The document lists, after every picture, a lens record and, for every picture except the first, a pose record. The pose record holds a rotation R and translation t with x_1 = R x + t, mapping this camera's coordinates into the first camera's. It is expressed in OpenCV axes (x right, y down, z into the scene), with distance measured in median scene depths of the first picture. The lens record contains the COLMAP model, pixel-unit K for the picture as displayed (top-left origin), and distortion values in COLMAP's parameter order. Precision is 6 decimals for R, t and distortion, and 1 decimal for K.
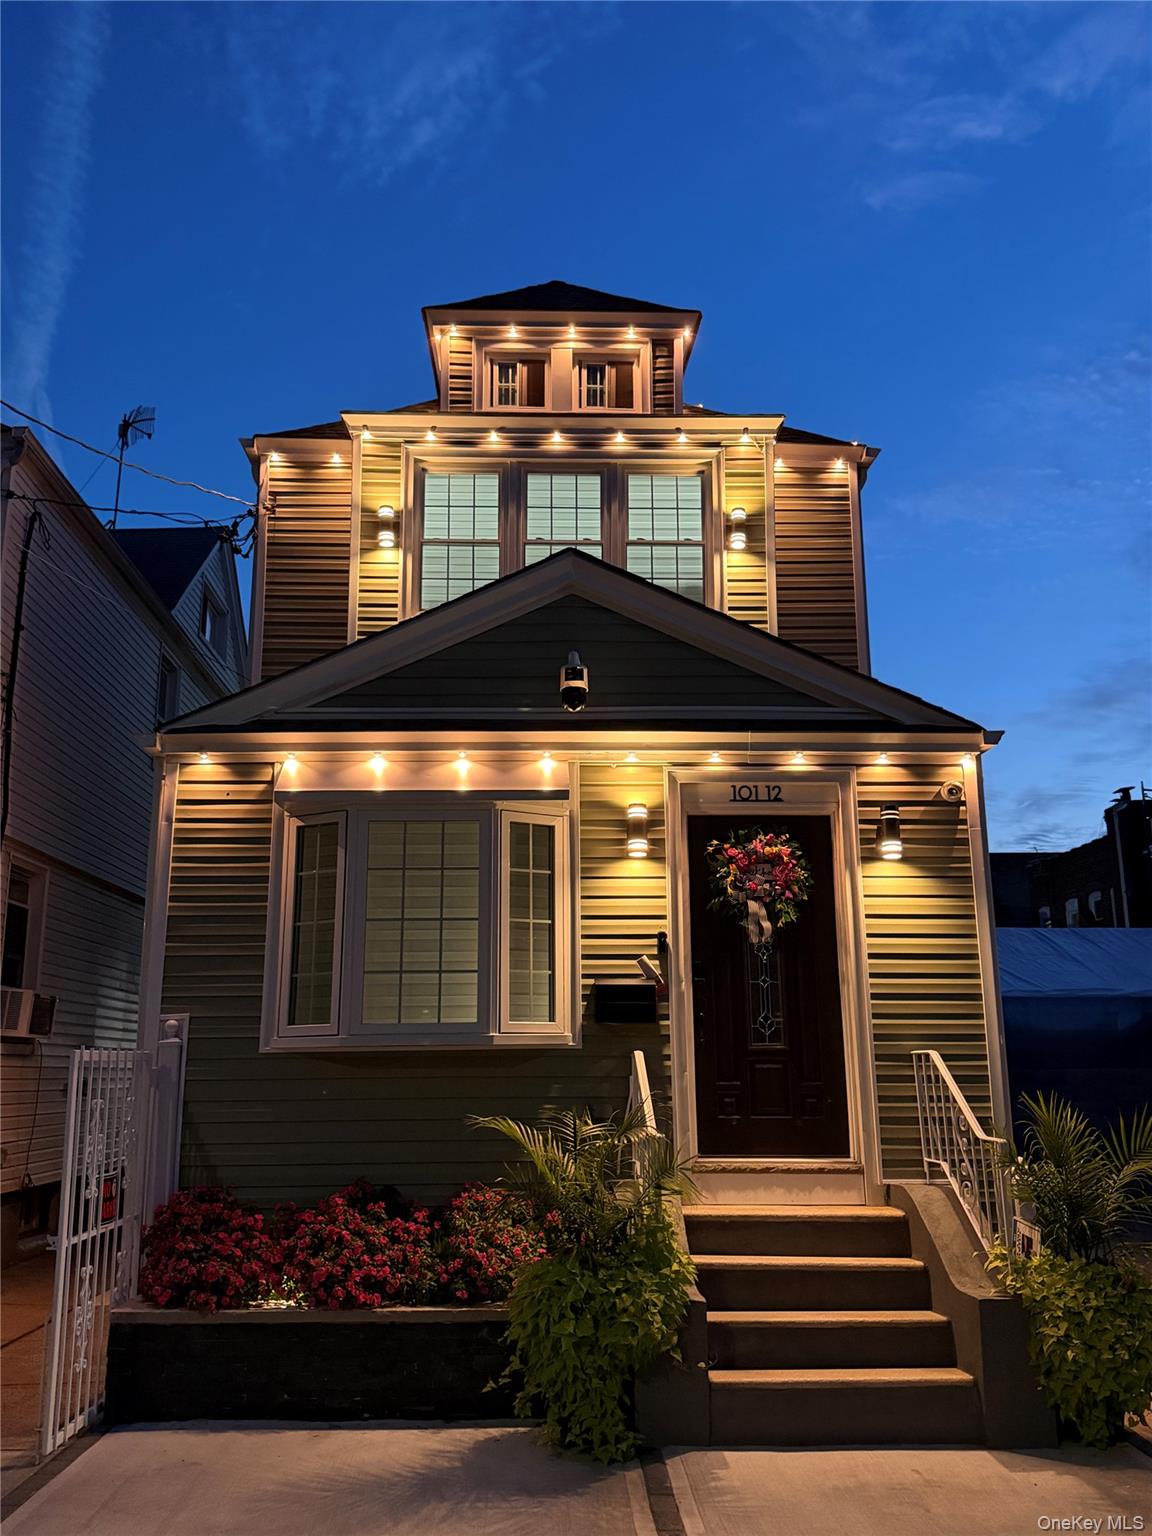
lens RADIAL K [[1272.0, 0, 576.0], [0, 1272.0, 768.0], [0, 0, 1]] dist [0.107799, -0.179877]
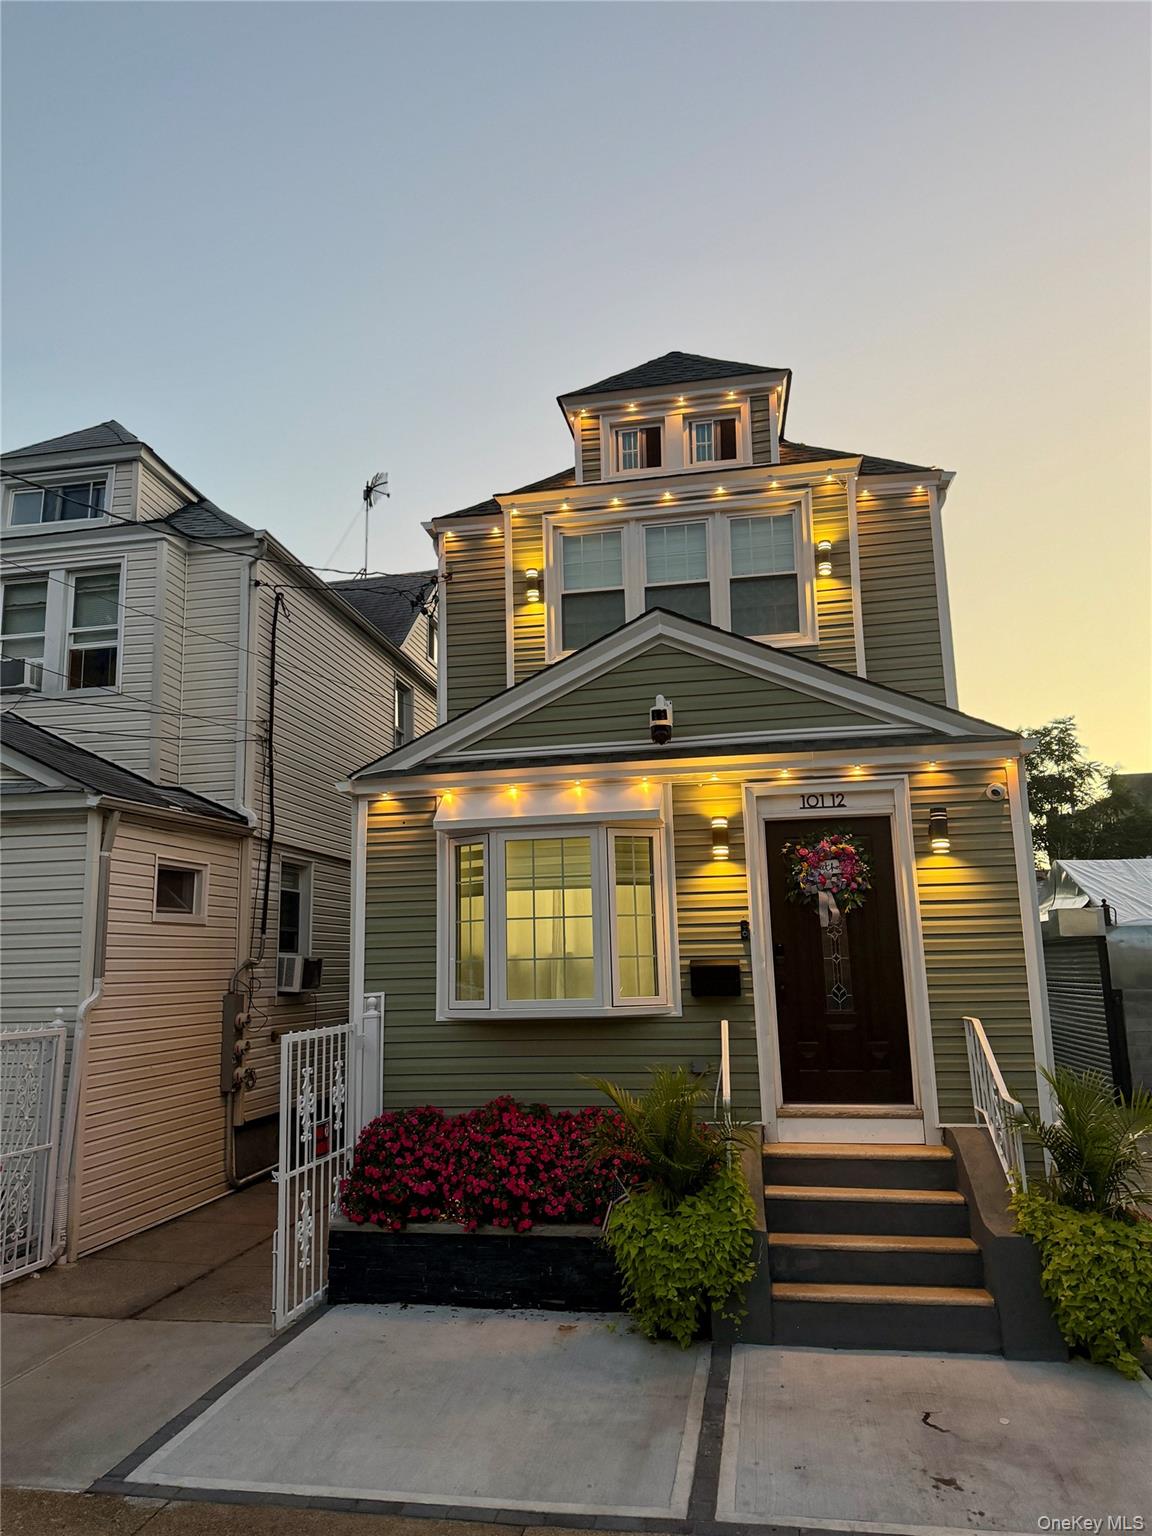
lens RADIAL K [[1068.5, 0, 576.0], [0, 1068.5, 768.0], [0, 0, 1]] dist [0.098087, -0.126392]
pose [[0.978289, -0.054036, -0.200079, 0.120004], [0.064462, 0.996861, 0.045961, -0.073107], [0.196967, -0.057860, 0.978701, -0.030402]]
